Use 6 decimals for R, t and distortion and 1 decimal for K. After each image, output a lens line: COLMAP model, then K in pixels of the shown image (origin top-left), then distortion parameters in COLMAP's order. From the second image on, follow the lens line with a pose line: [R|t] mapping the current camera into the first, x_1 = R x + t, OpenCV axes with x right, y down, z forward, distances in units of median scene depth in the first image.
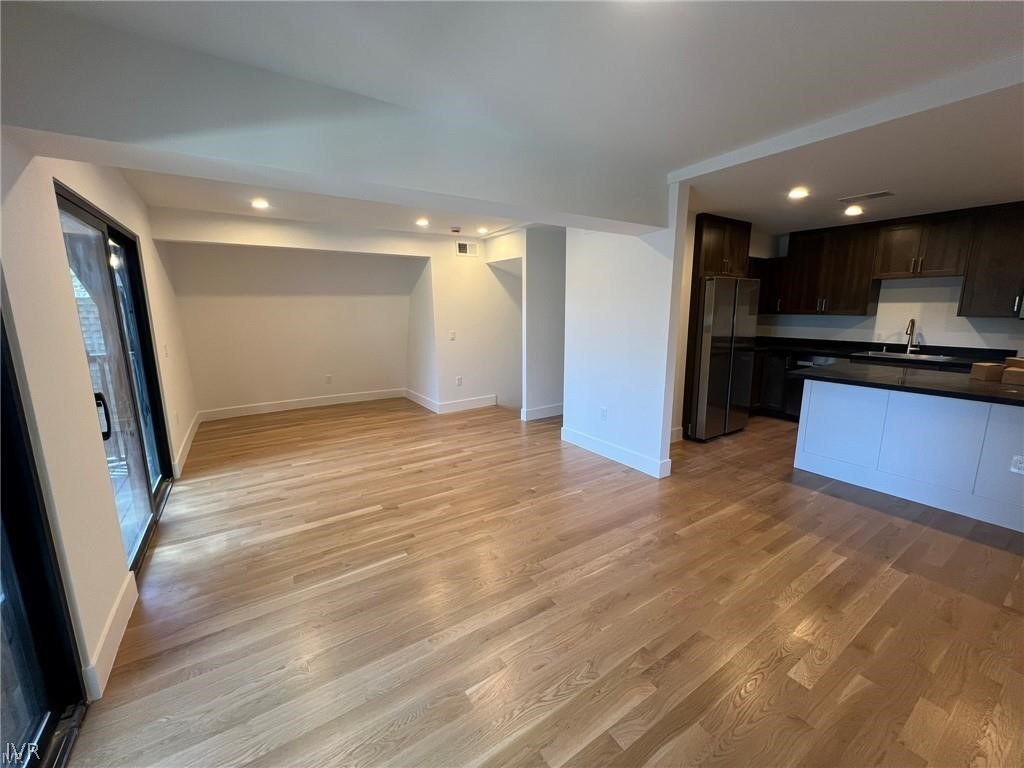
lens RADIAL K [[409.5, 0, 512.0], [0, 409.5, 384.0], [0, 0, 1]] dist [-0.000084, 0.000057]
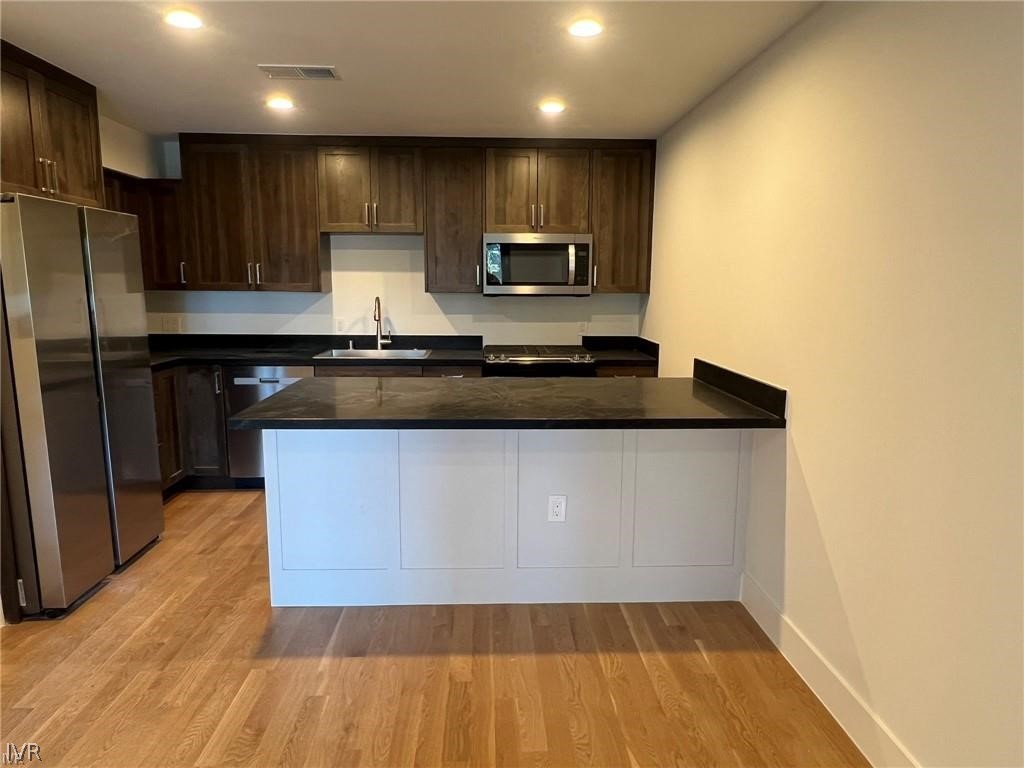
lens RADIAL K [[667.0, 0, 512.0], [0, 667.0, 384.0], [0, 0, 1]] dist [-0.009944, -0.000751]
pose [[0.516496, -0.122155, 0.847532, 0.167314], [0.147088, 0.987717, 0.052723, -0.044825], [-0.843562, 0.097431, 0.528120, 0.265828]]
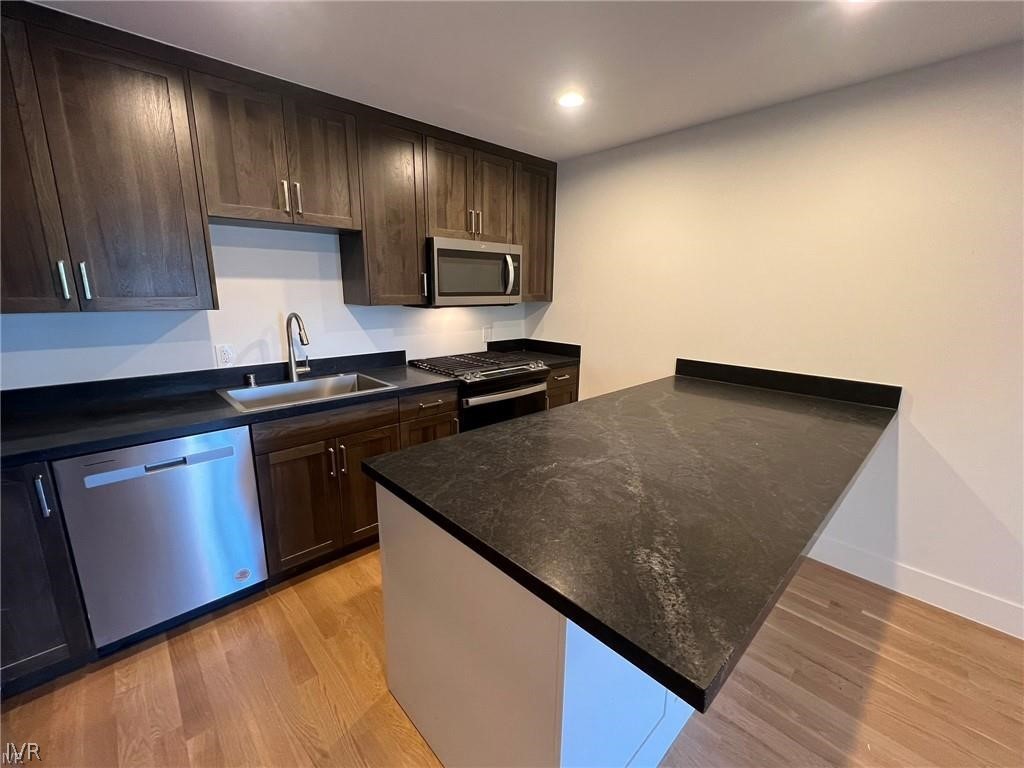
lens RADIAL K [[425.9, 0, 512.0], [0, 425.9, 384.0], [0, 0, 1]] dist [-0.000658, 0.000098]
pose [[-0.169532, -0.214345, 0.961933, 0.417789], [0.171559, 0.954740, 0.242978, -0.154369], [-0.970477, 0.206221, -0.125086, 0.816117]]
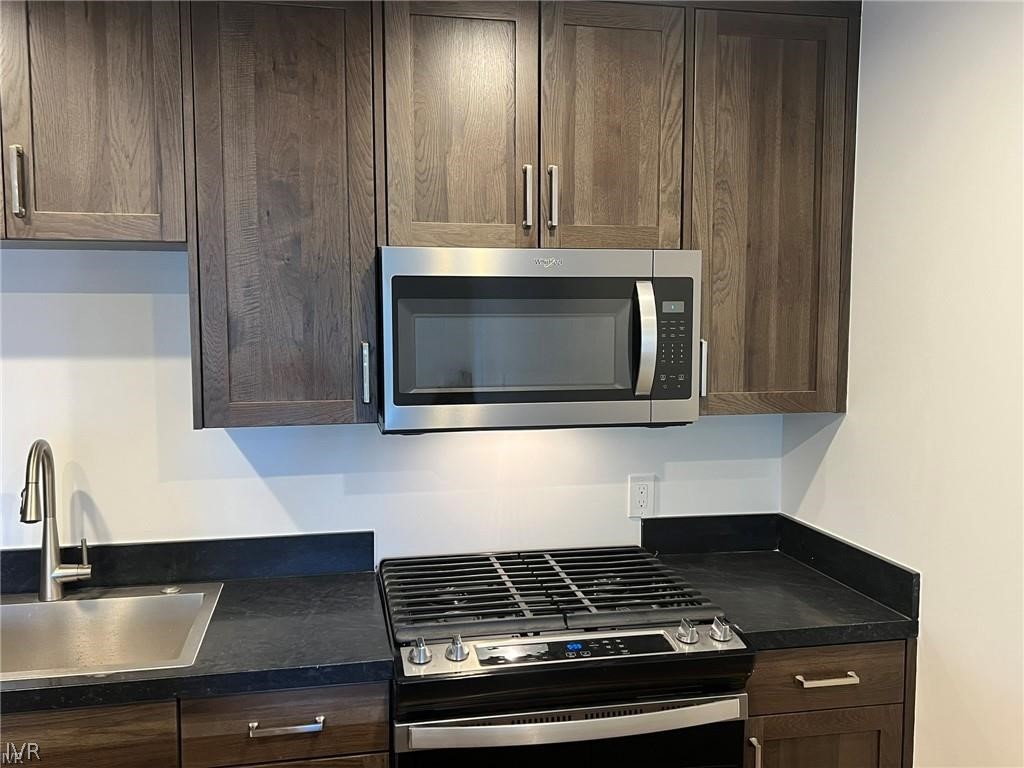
lens RADIAL K [[898.5, 0, 512.0], [0, 898.5, 384.0], [0, 0, 1]] dist [0.039796, -0.006439]
pose [[0.367945, -0.067762, 0.927375, 0.633736], [0.166248, 0.986065, 0.006090, -0.147980], [-0.914865, 0.151934, 0.374083, 0.597393]]
